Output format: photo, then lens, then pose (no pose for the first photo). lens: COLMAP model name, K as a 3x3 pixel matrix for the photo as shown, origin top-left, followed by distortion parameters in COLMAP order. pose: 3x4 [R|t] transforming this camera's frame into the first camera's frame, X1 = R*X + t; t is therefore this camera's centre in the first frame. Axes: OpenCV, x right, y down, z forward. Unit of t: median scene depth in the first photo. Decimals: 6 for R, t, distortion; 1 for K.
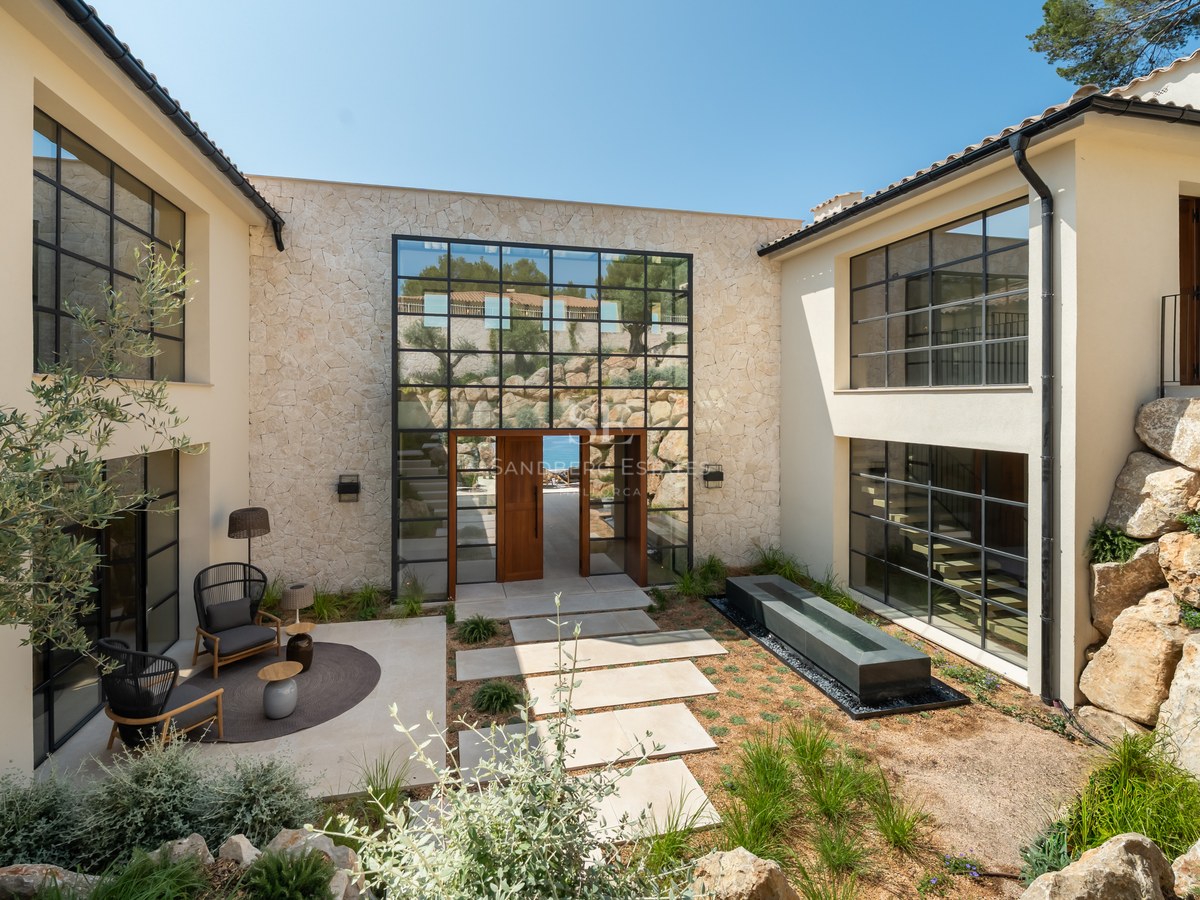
lens RADIAL K [[603.6, 0, 596.7], [0, 603.6, 400.2], [0, 0, 1]] dist [0.000254, -0.000382]
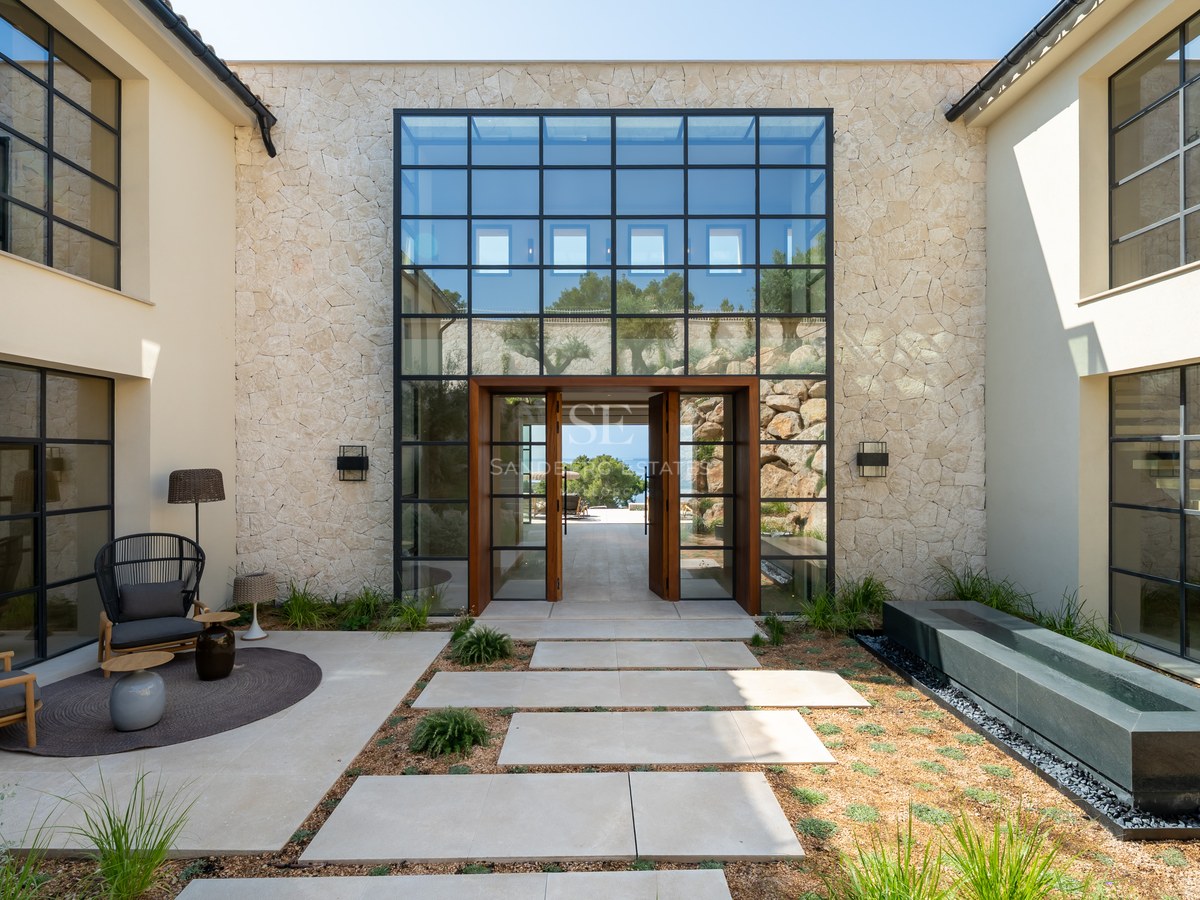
lens RADIAL K [[702.3, 0, 600.0], [0, 702.3, 450.0], [0, 0, 1]] dist [-0.000339, -0.000635]
pose [[0.973397, -0.003721, -0.229095, 0.091618], [0.003938, 0.999992, 0.000492, 0.130598], [0.229091, -0.001382, 0.973404, 0.218251]]
